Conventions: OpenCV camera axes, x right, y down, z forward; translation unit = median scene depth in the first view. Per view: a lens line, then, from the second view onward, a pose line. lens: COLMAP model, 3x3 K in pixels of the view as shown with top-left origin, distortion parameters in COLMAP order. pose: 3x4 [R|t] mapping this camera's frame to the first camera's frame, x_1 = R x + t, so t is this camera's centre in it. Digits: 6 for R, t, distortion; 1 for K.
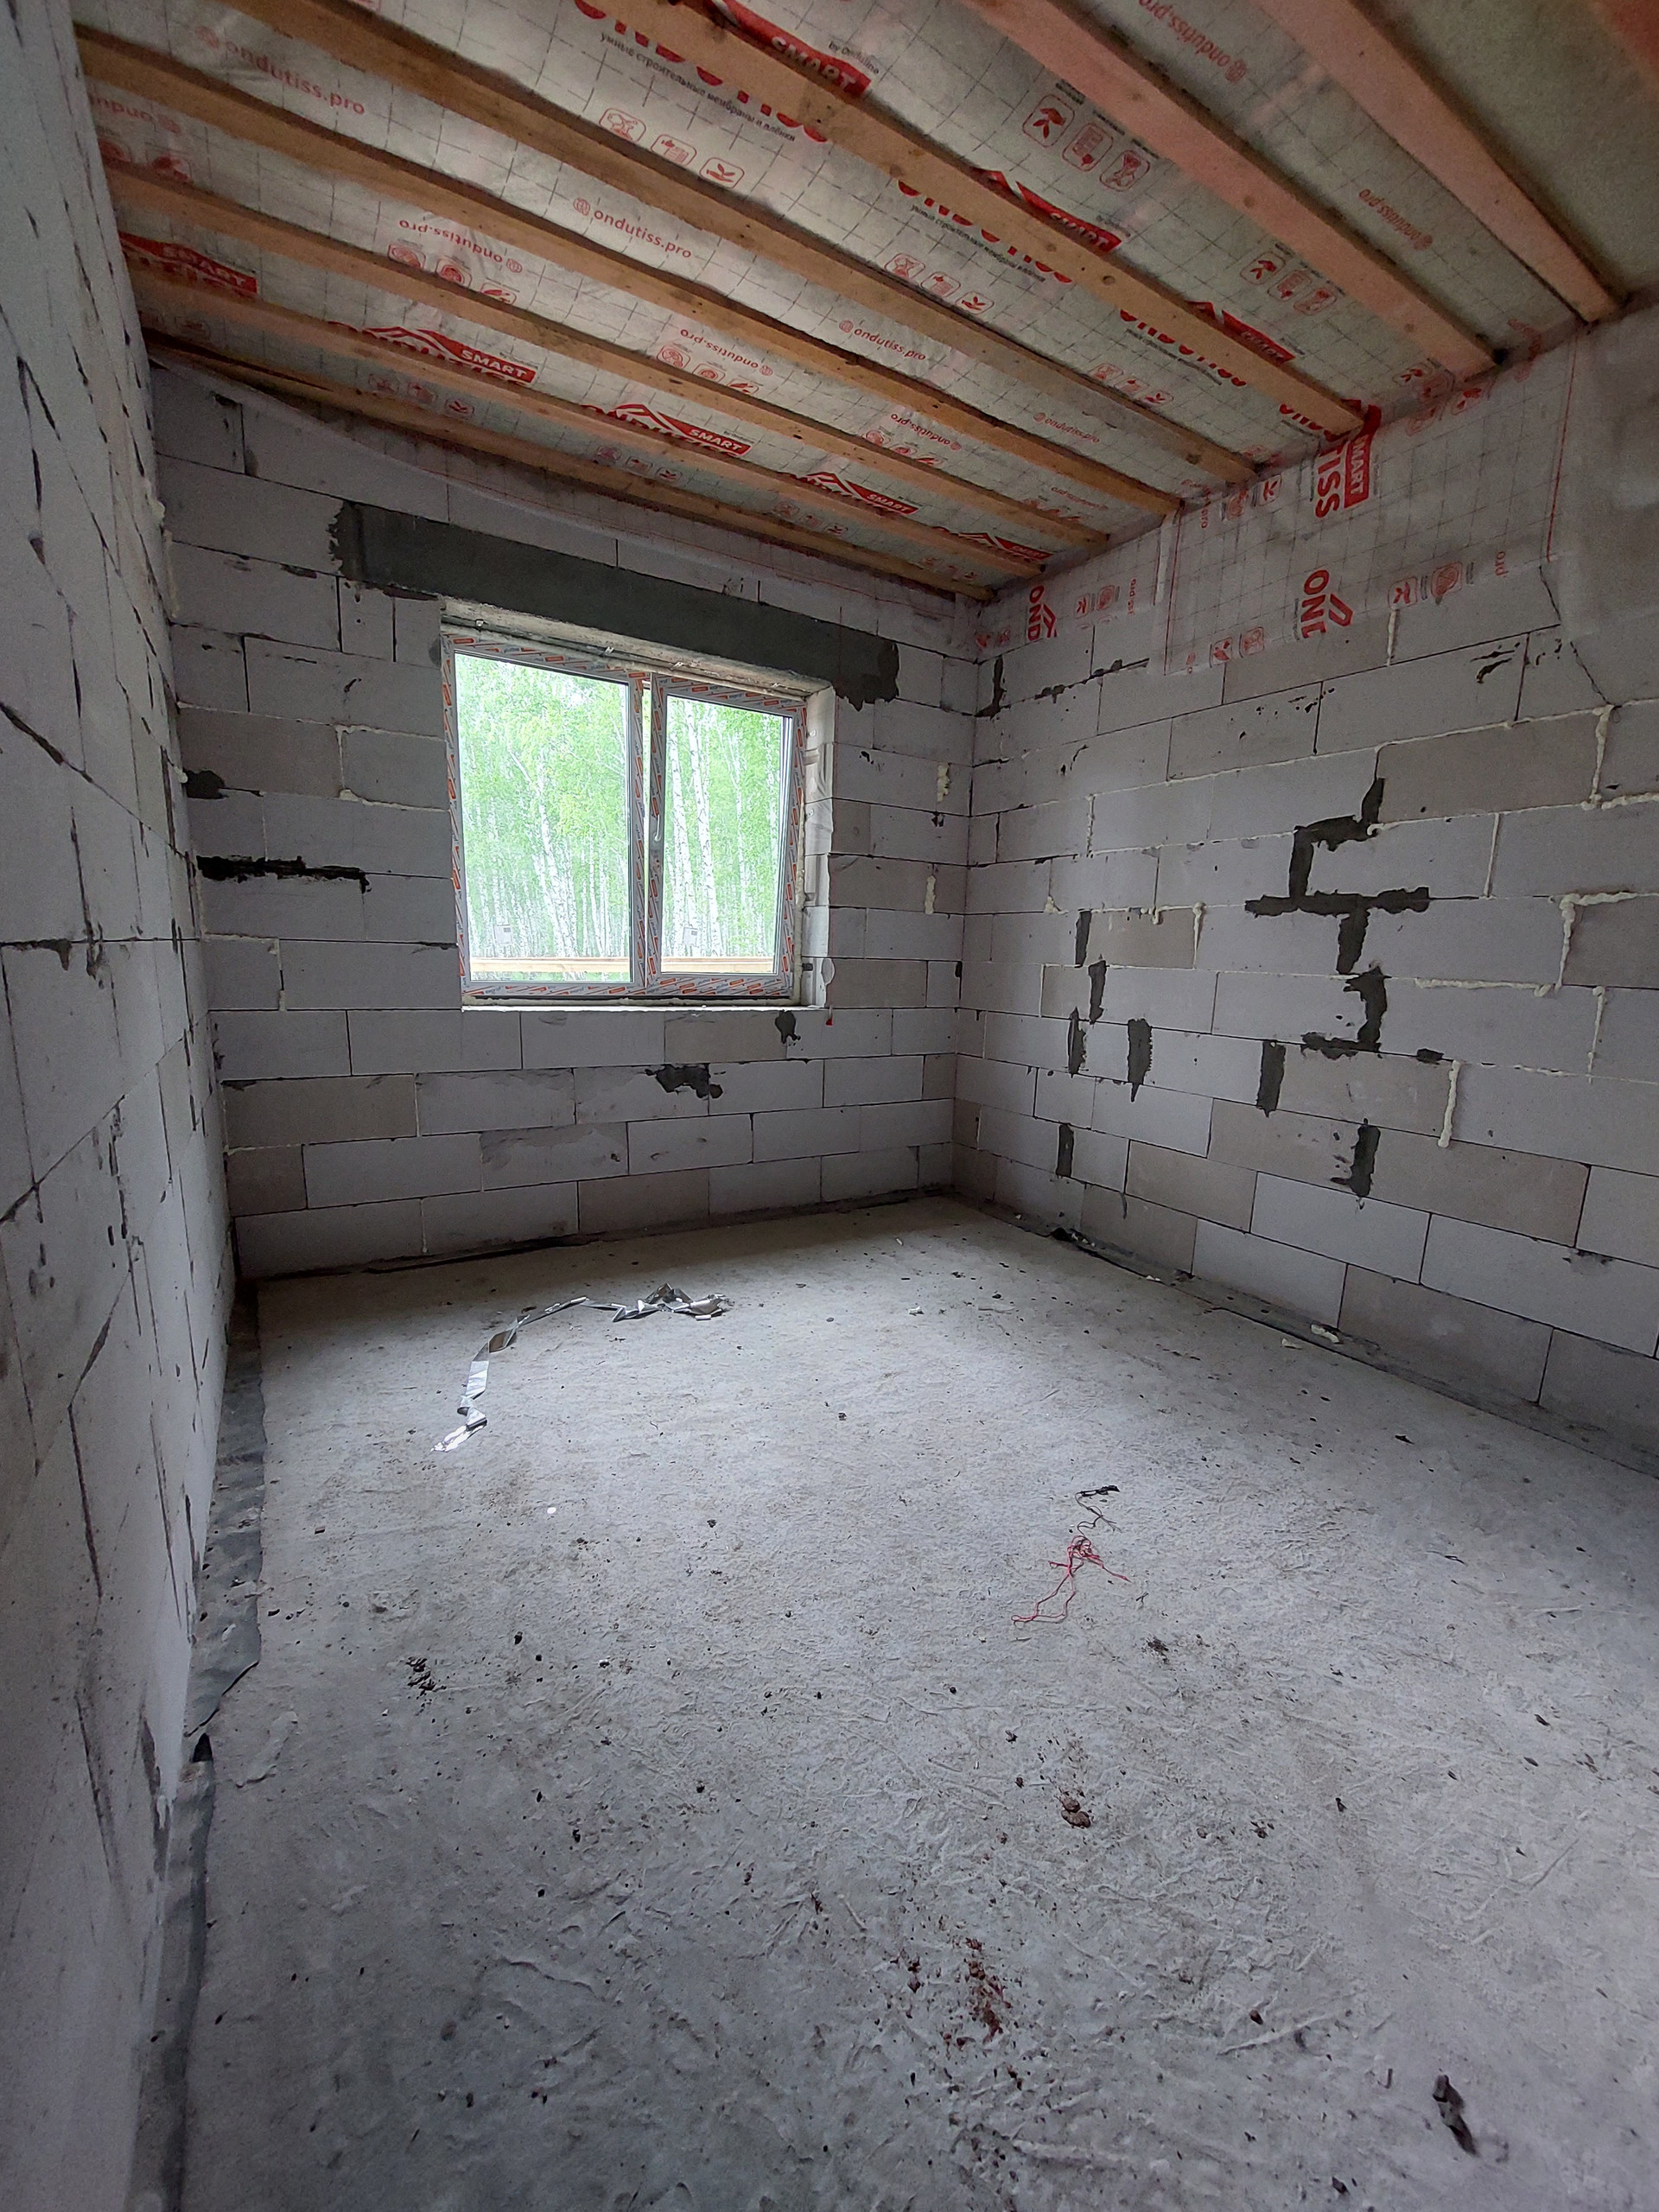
lens RADIAL K [[881.4, 0, 850.3], [0, 881.4, 1132.9], [0, 0, 1]] dist [-0.014645, 0.000090]
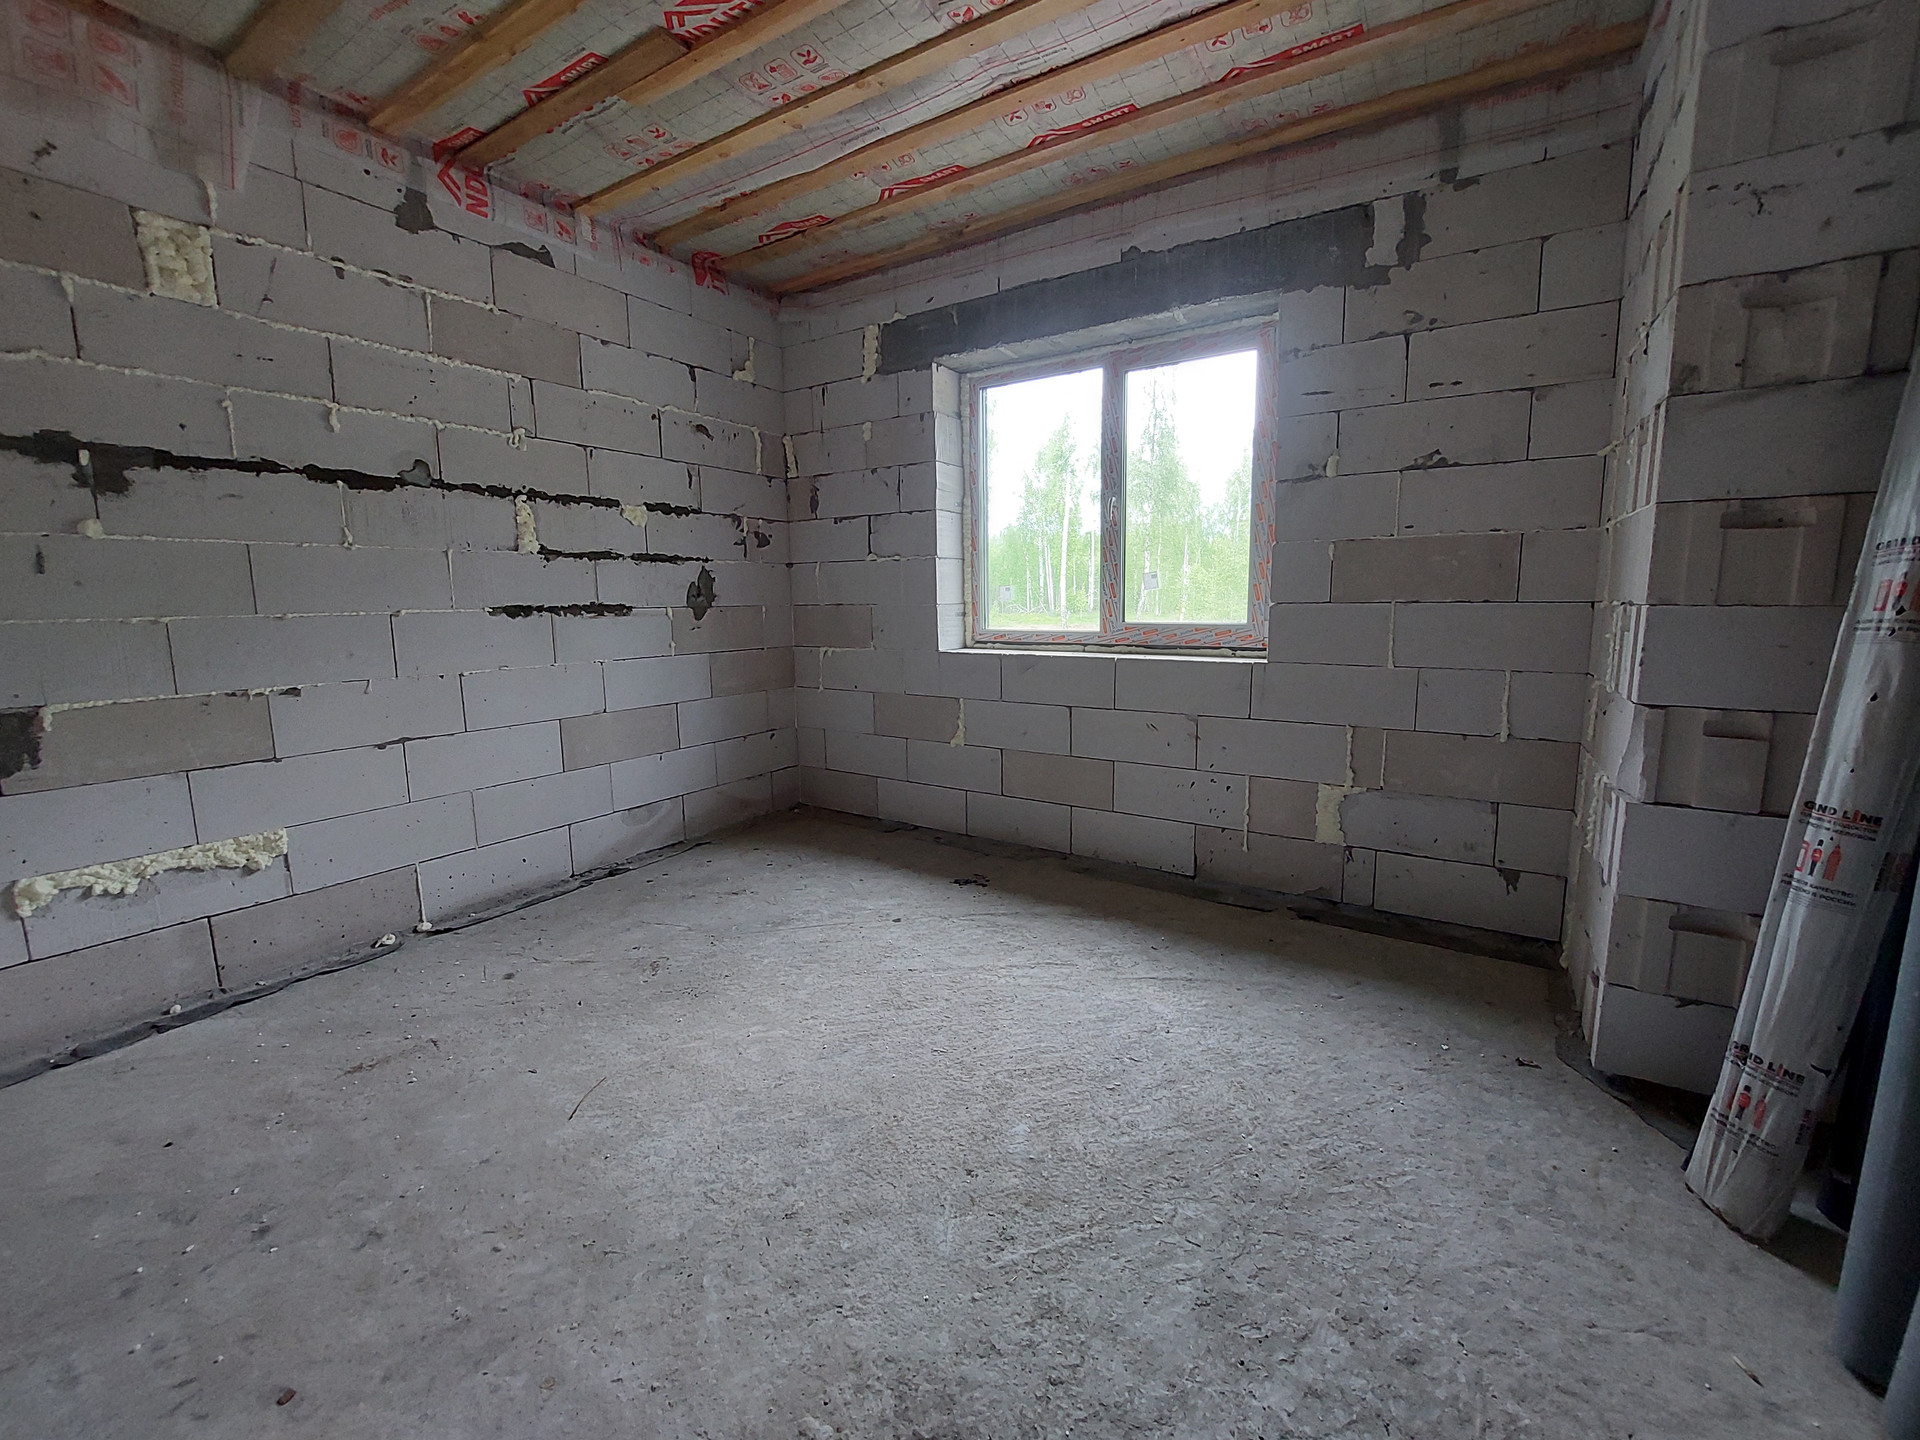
lens RADIAL K [[765.0, 0, 980.9], [0, 765.0, 708.1], [0, 0, 1]] dist [-0.014645, 0.000090]
pose [[0.460900, 0.083031, -0.883559, 0.567737], [-0.153898, 0.988007, 0.012566, -0.071772], [0.874006, 0.130186, 0.468151, 0.471483]]
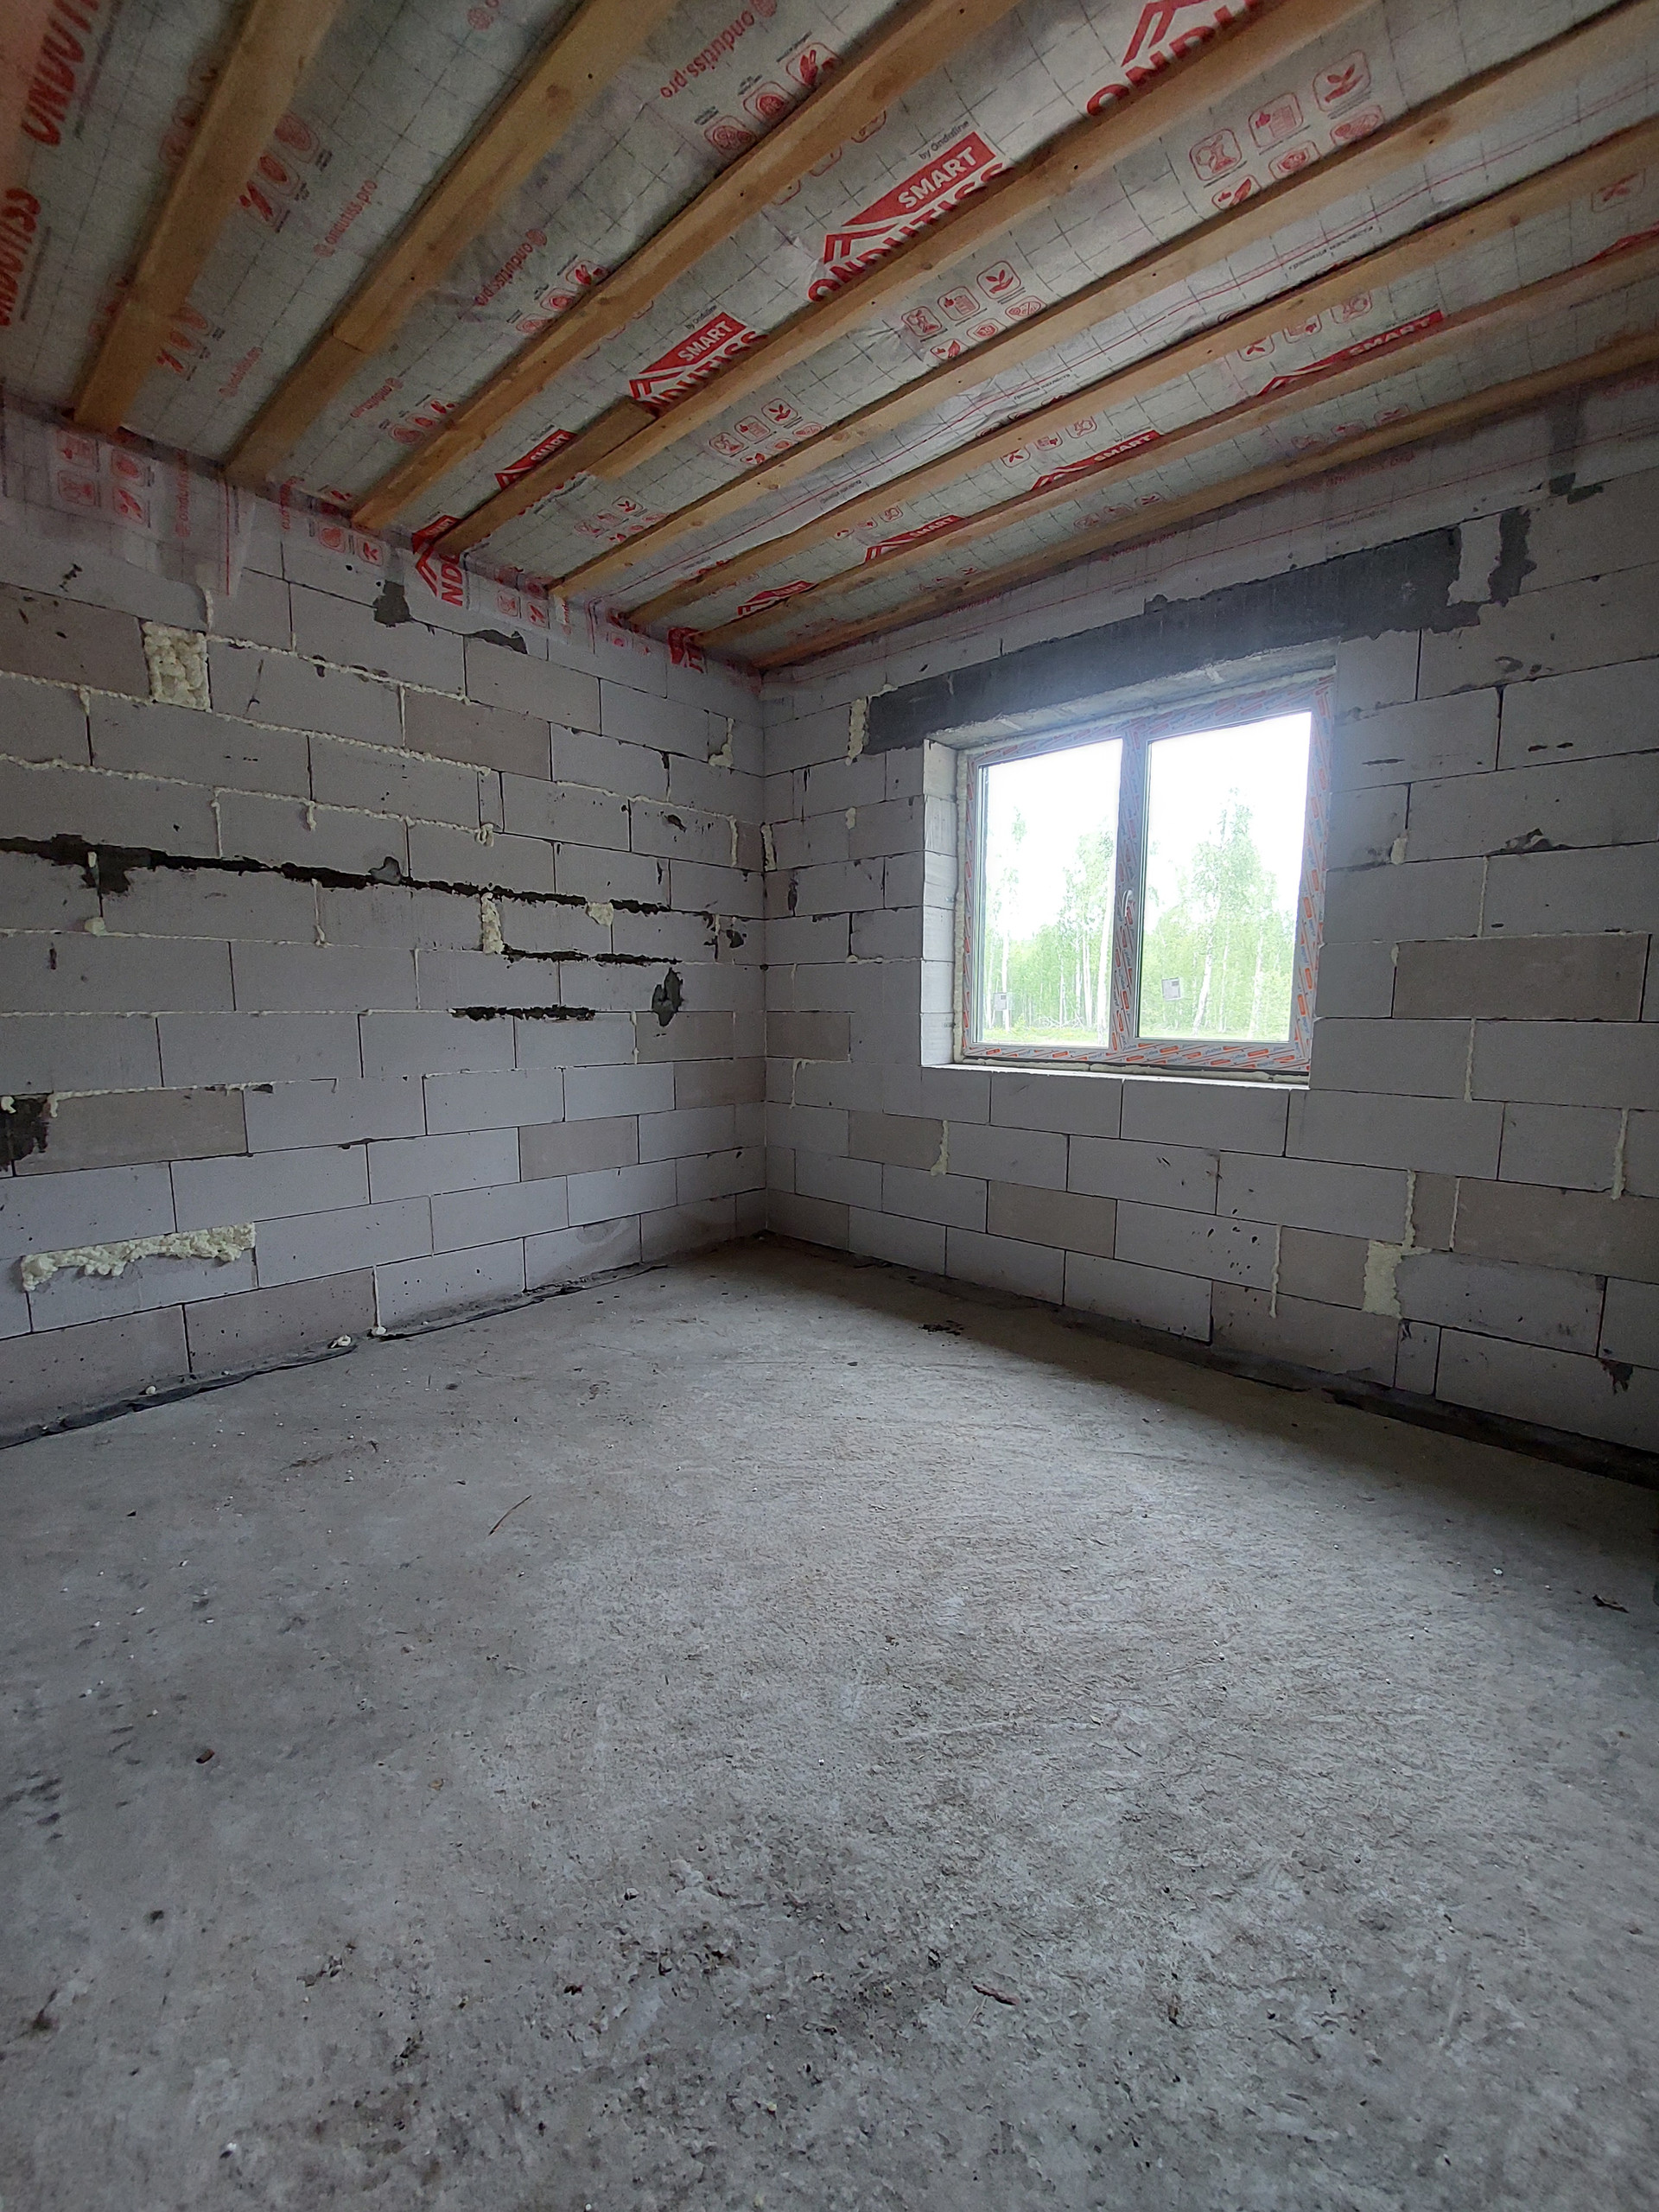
lens RADIAL K [[888.1, 0, 861.6], [0, 888.1, 1135.3], [0, 0, 1]] dist [-0.011035, 0.000668]
pose [[0.302195, 0.098694, -0.948123, 0.613990], [-0.188002, 0.981261, 0.042221, -0.076480], [0.934523, 0.165490, 0.315087, 0.509120]]
